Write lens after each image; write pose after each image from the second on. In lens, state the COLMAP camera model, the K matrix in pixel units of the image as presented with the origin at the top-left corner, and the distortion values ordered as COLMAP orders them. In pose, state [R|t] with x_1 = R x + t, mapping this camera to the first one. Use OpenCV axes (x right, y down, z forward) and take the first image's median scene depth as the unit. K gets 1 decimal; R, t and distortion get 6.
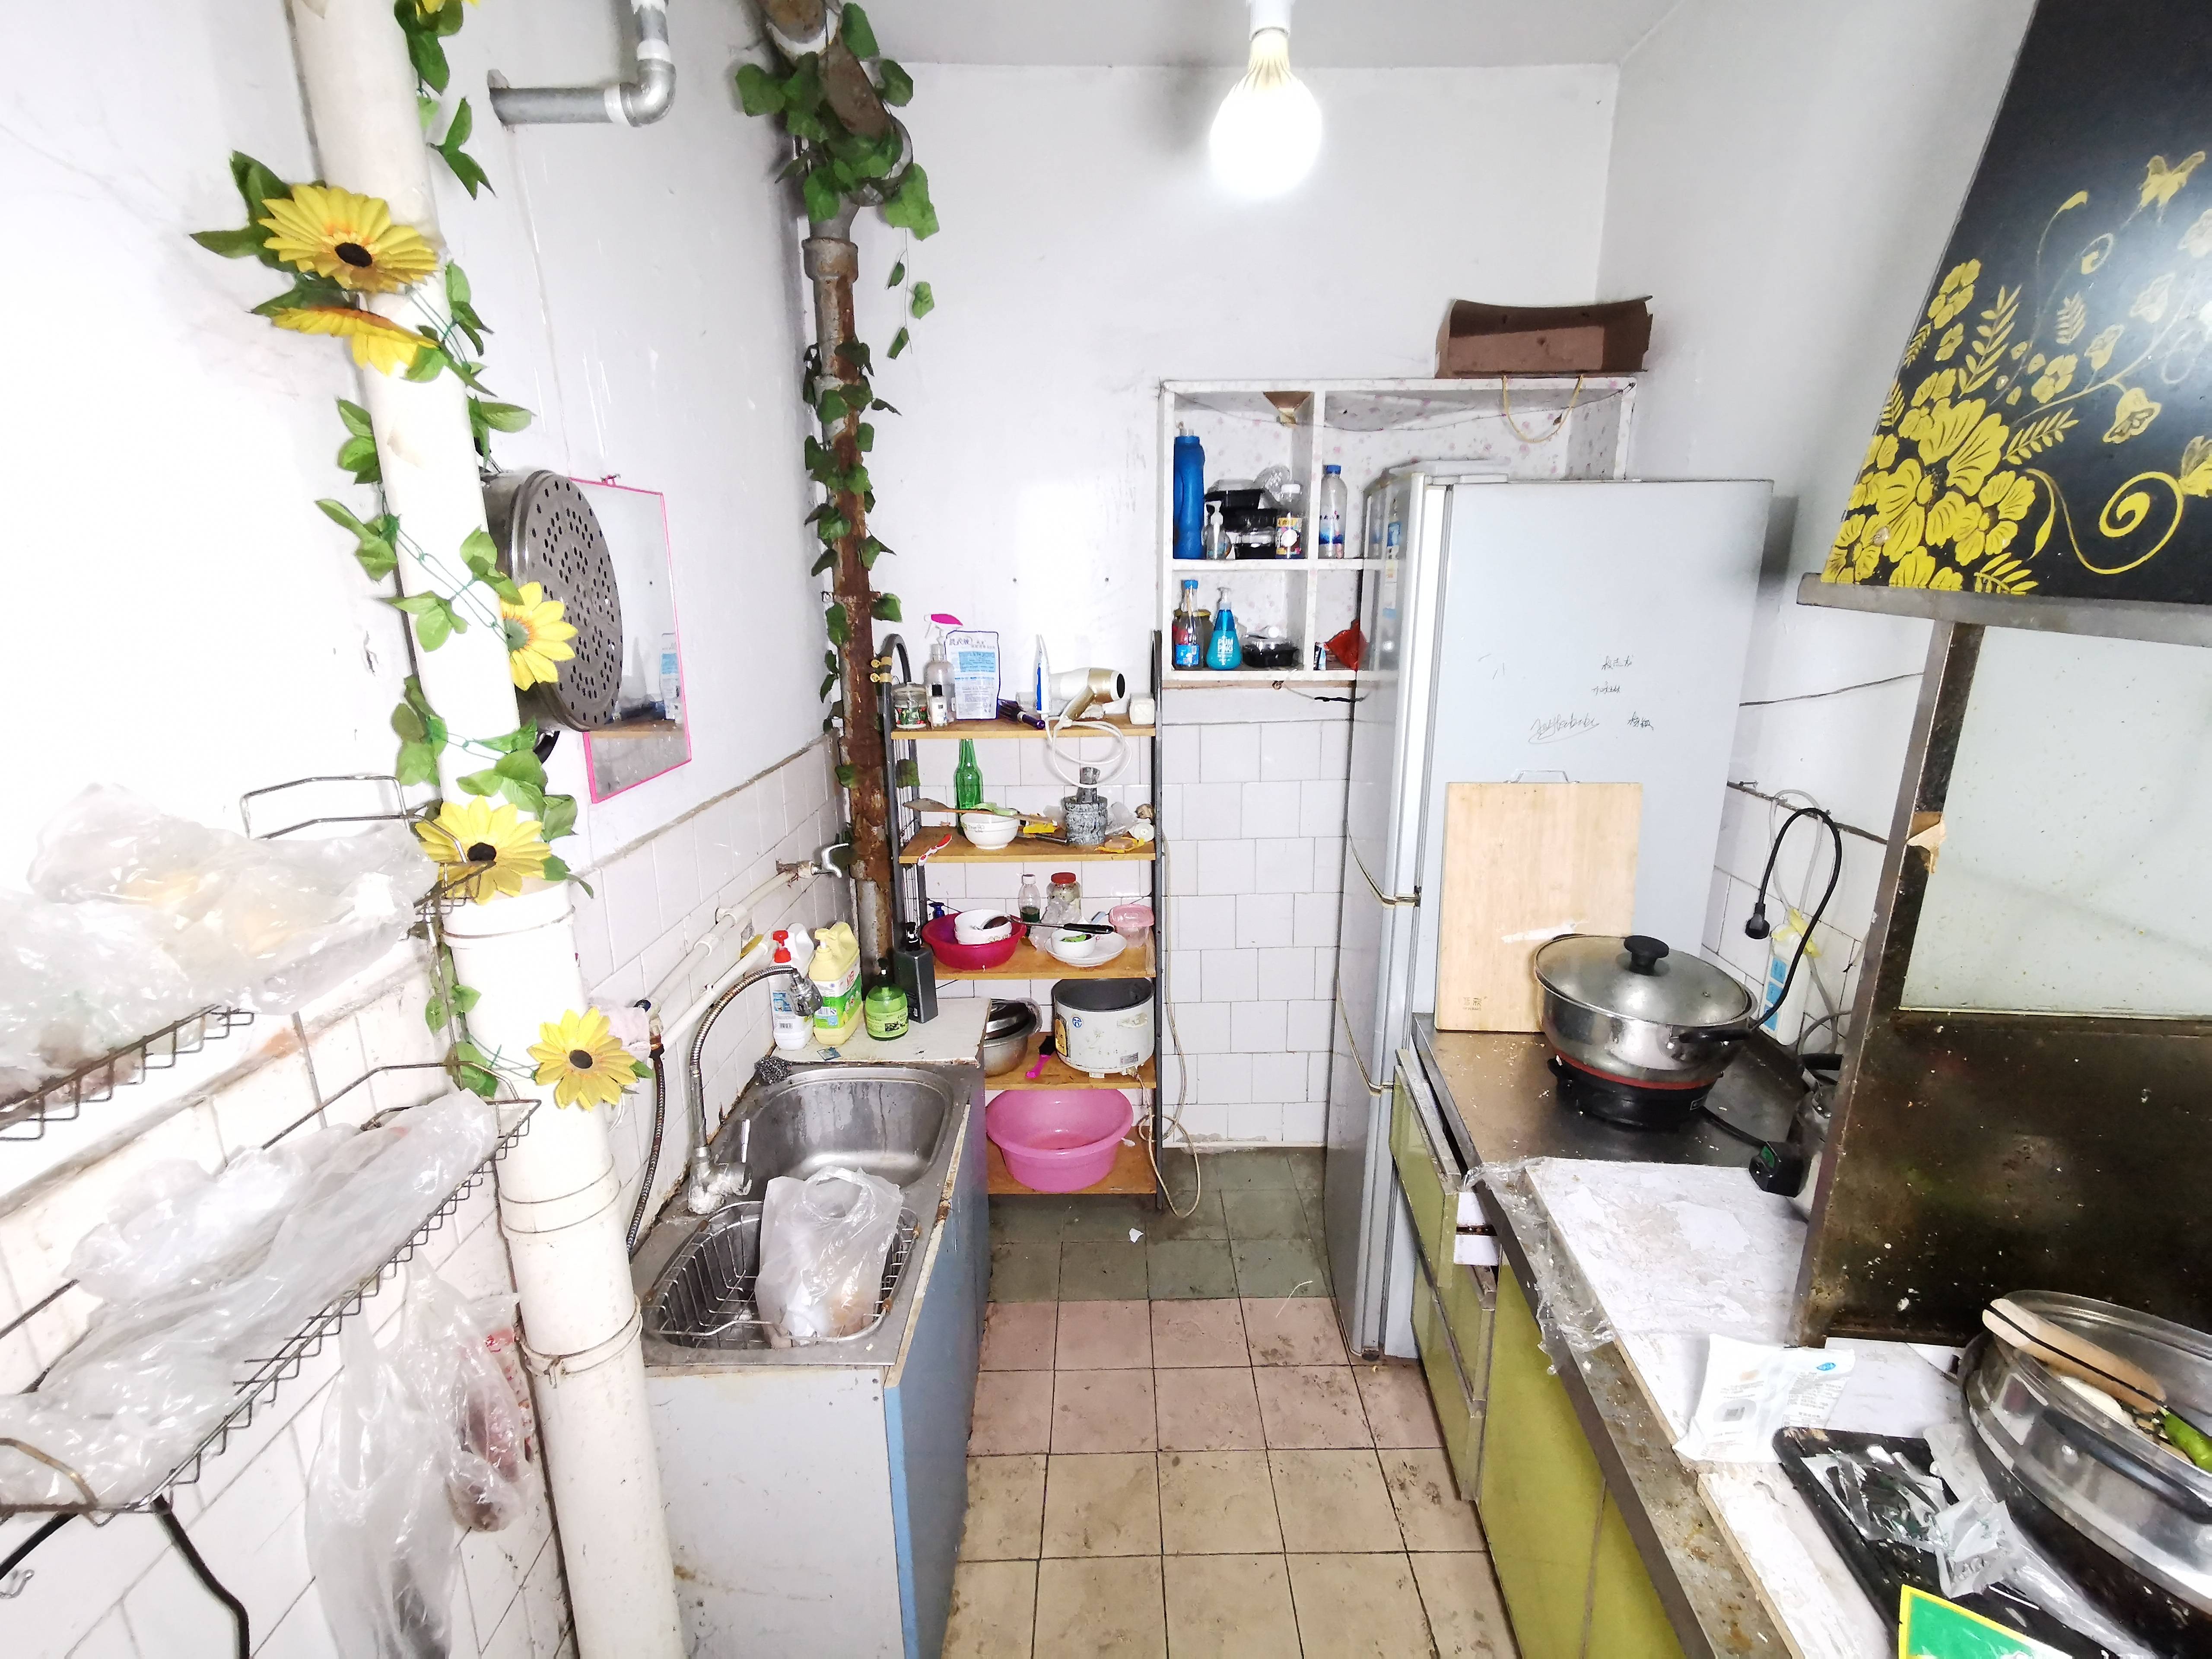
lens RADIAL K [[1017.0, 0, 1108.1], [0, 1017.0, 832.9], [0, 0, 1]] dist [0.002821, 0.002162]
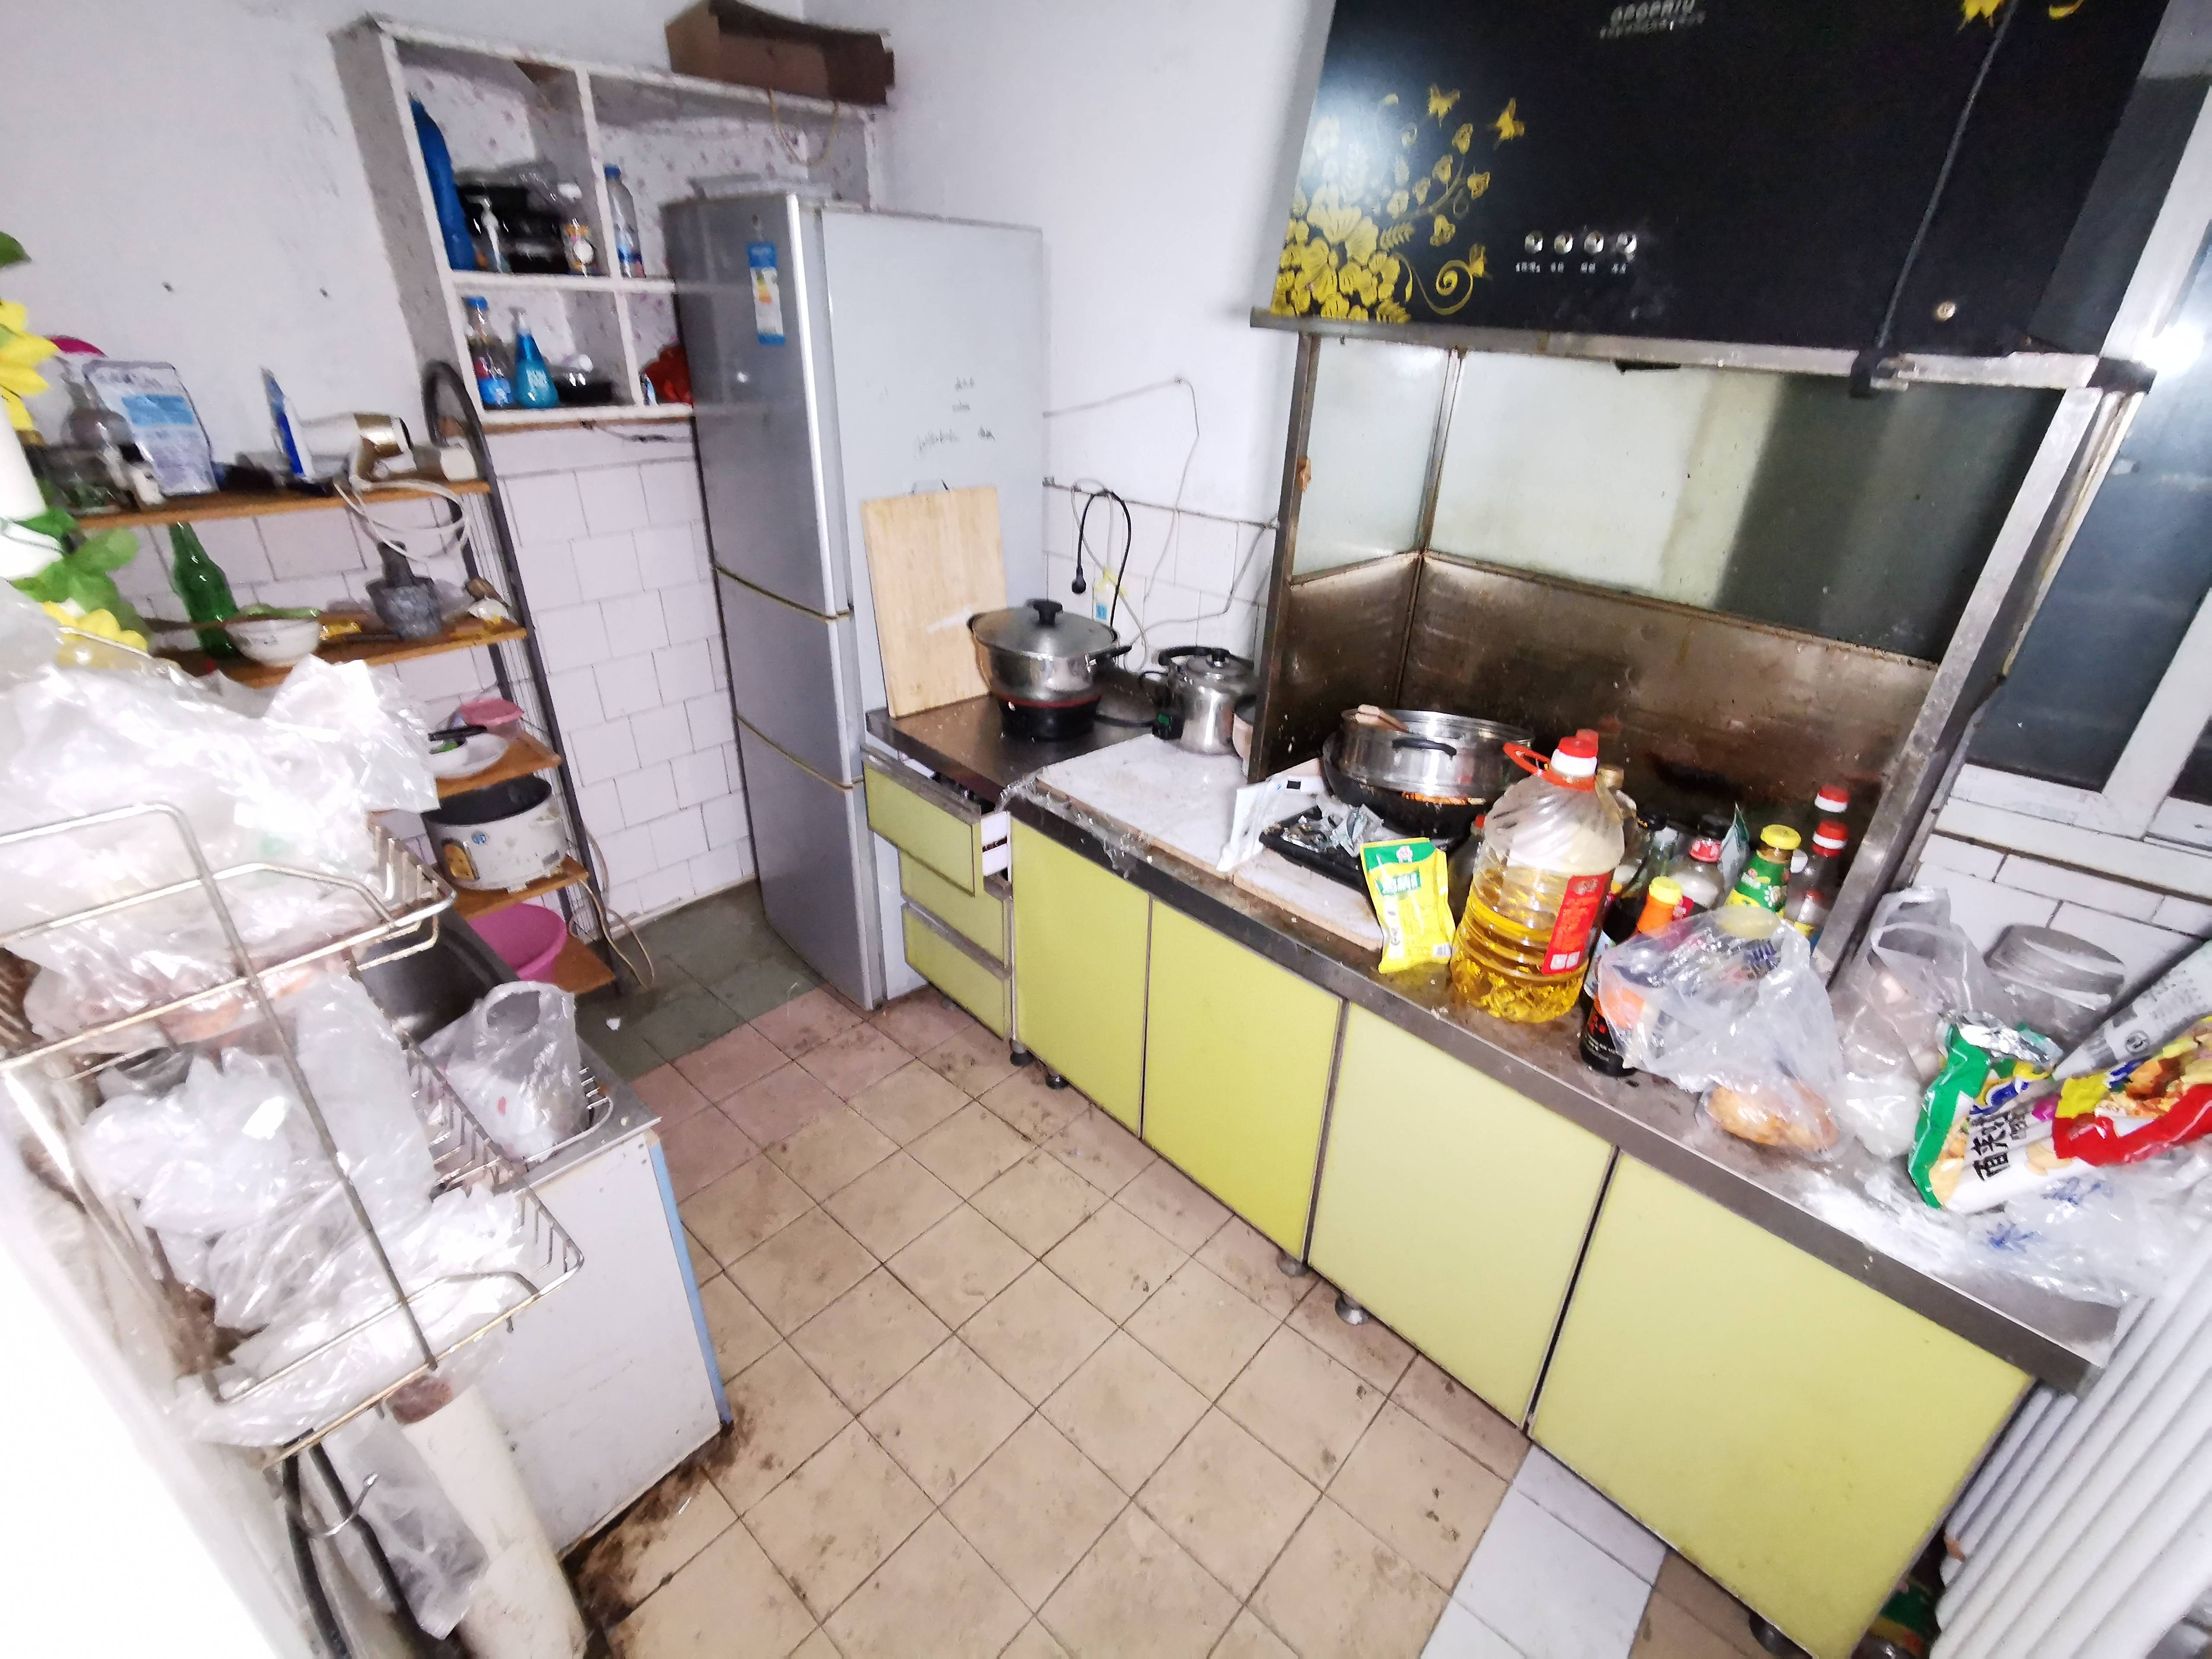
lens RADIAL K [[1017.0, 0, 1116.4], [0, 1017.0, 825.2], [0, 0, 1]] dist [0.002821, 0.002162]
pose [[0.668999, -0.315792, 0.672841, -0.339732], [0.158038, 0.944990, 0.286388, 0.011364], [-0.726268, -0.085259, 0.682104, -0.011820]]
